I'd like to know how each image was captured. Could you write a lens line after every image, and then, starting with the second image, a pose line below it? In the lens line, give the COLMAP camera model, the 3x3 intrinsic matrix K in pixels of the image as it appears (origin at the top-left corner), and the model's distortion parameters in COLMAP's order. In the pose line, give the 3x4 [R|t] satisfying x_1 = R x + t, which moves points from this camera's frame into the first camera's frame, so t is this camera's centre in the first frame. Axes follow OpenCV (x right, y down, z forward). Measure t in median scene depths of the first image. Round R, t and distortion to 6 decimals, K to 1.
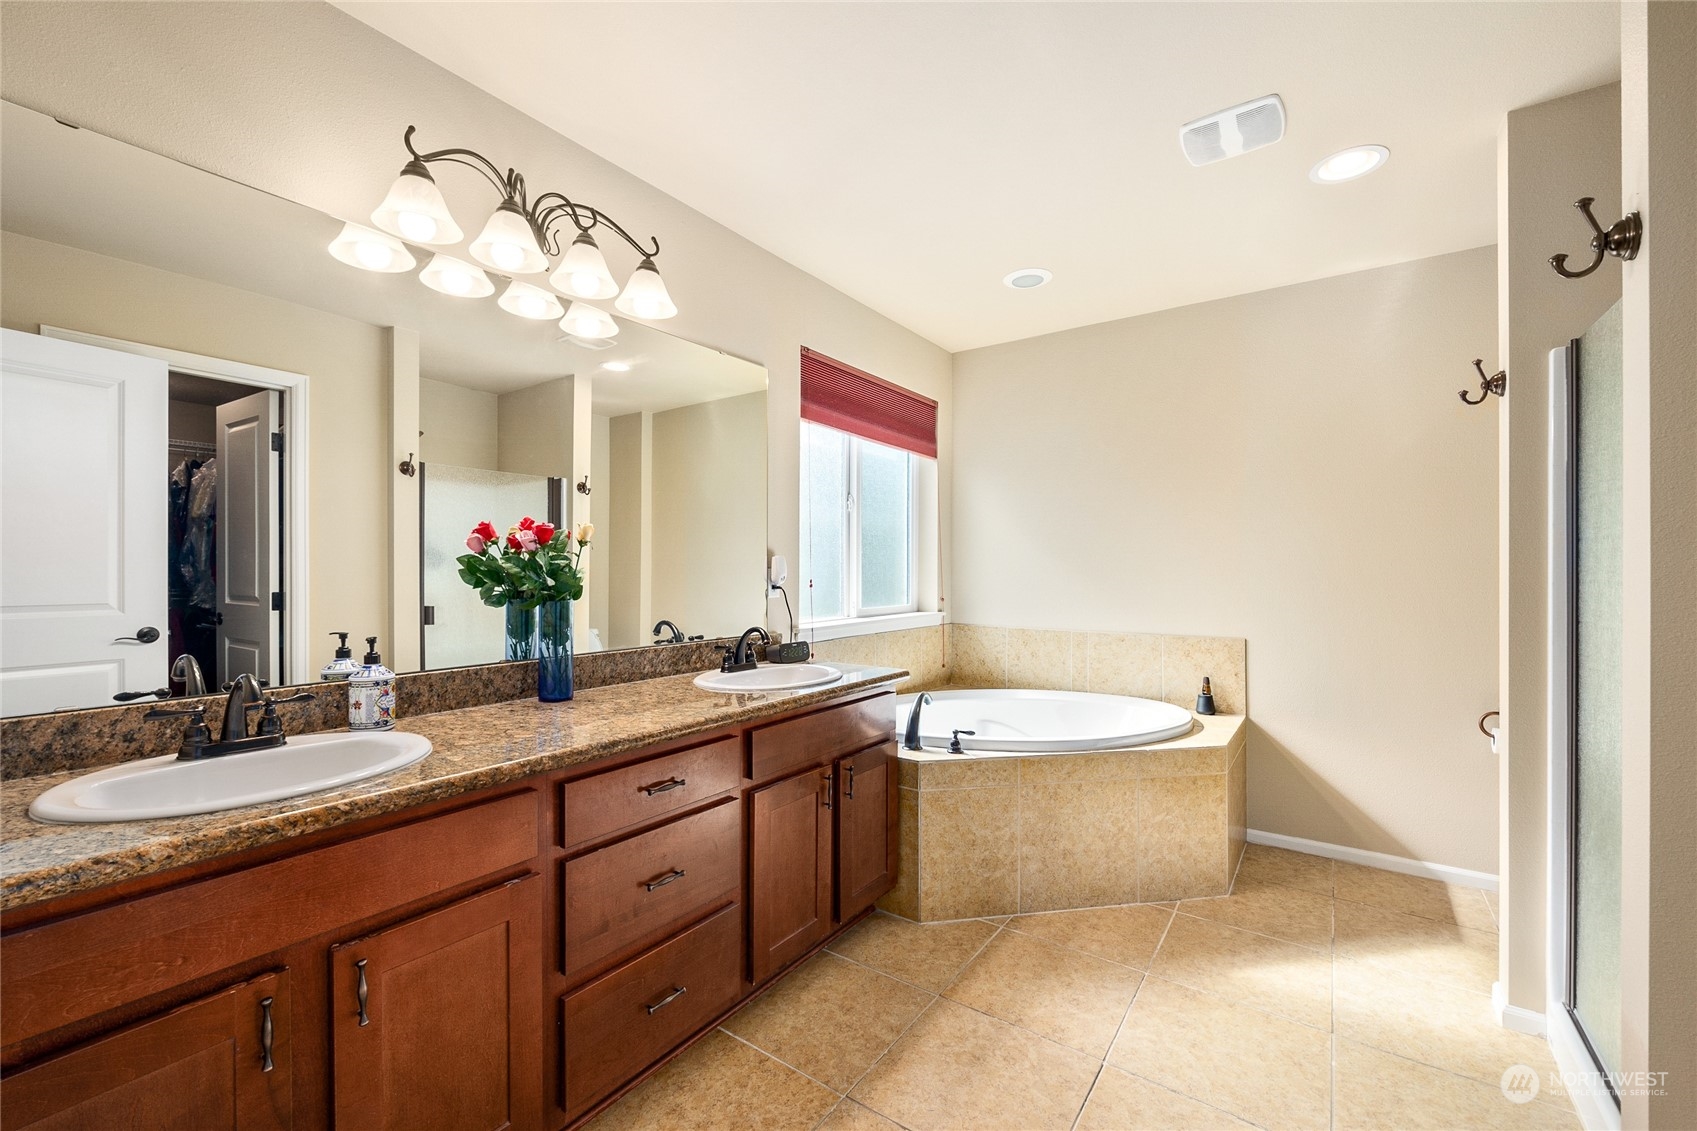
lens RADIAL K [[686.3, 0, 850.9], [0, 686.3, 571.8], [0, 0, 1]] dist [-0.000930, 0.000089]
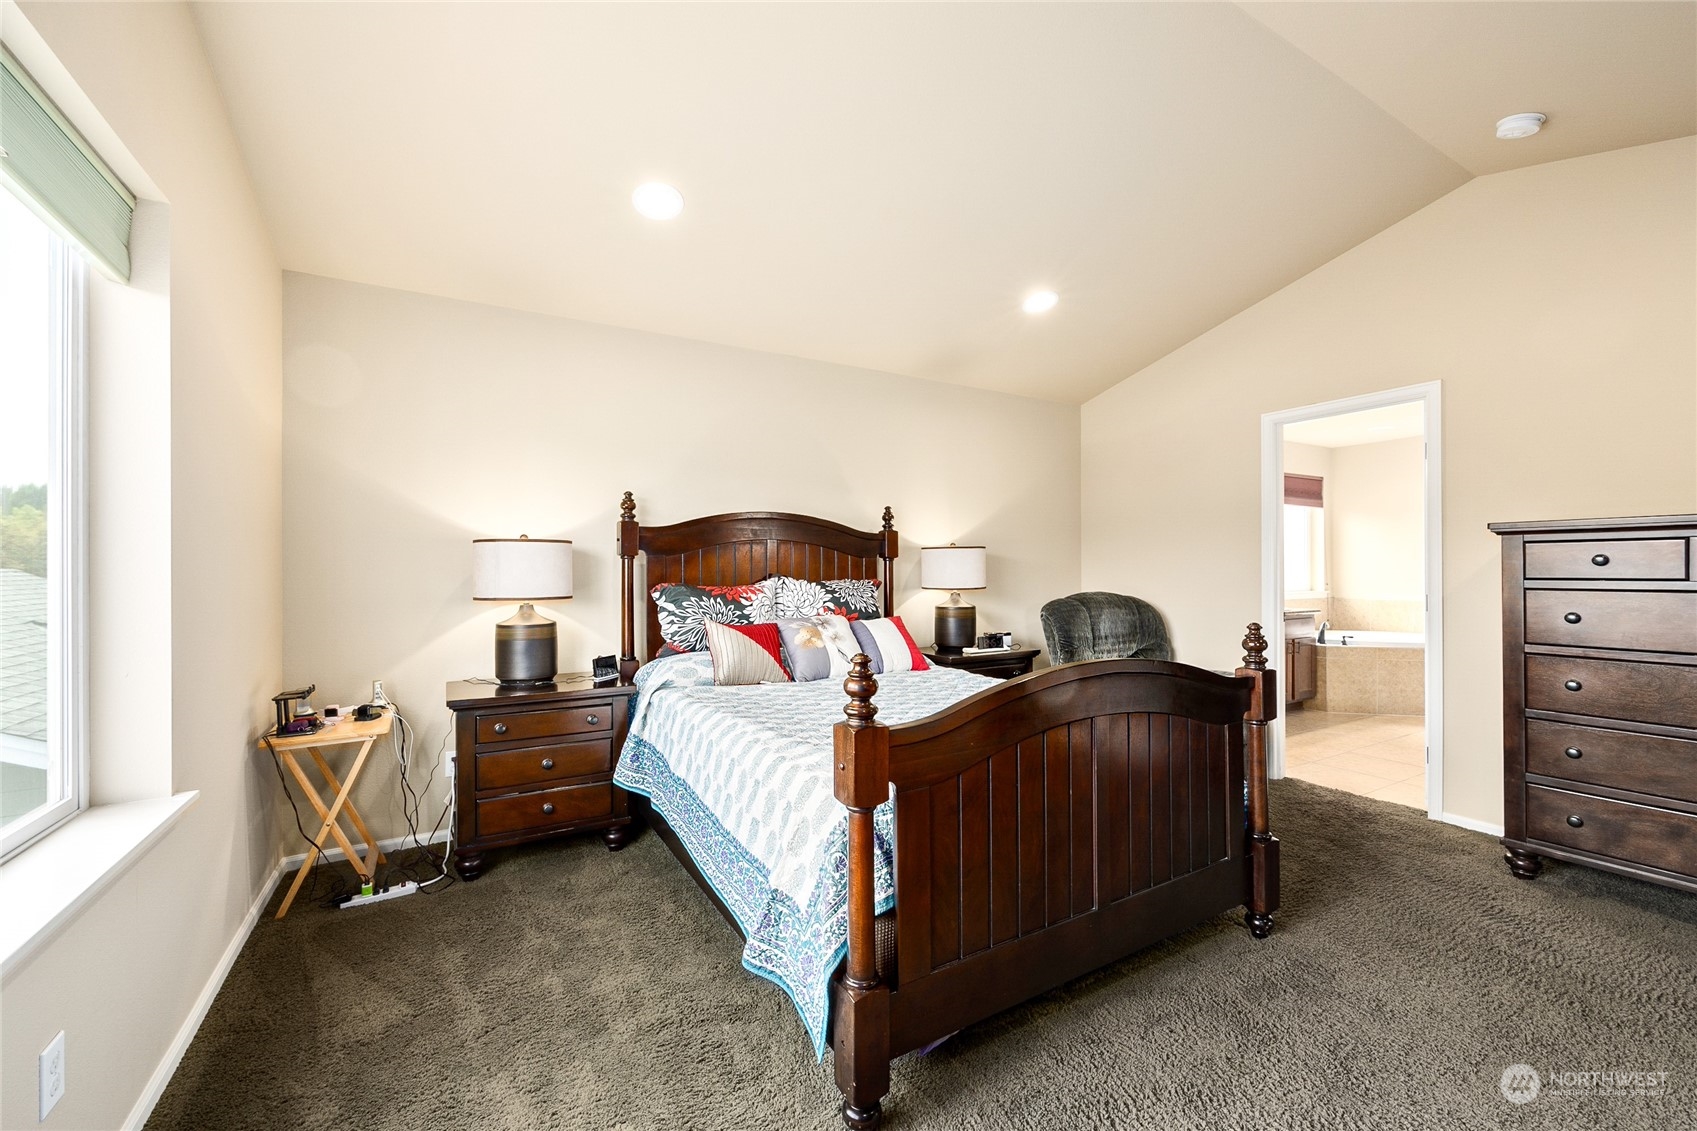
lens RADIAL K [[686.3, 0, 847.1], [0, 686.3, 566.0], [0, 0, 1]] dist [-0.000930, 0.000089]
pose [[0.910505, -0.005300, -0.413463, -0.419233], [0.004988, 0.999986, -0.001835, -0.014178], [0.413467, -0.000392, 0.910519, -1.826279]]
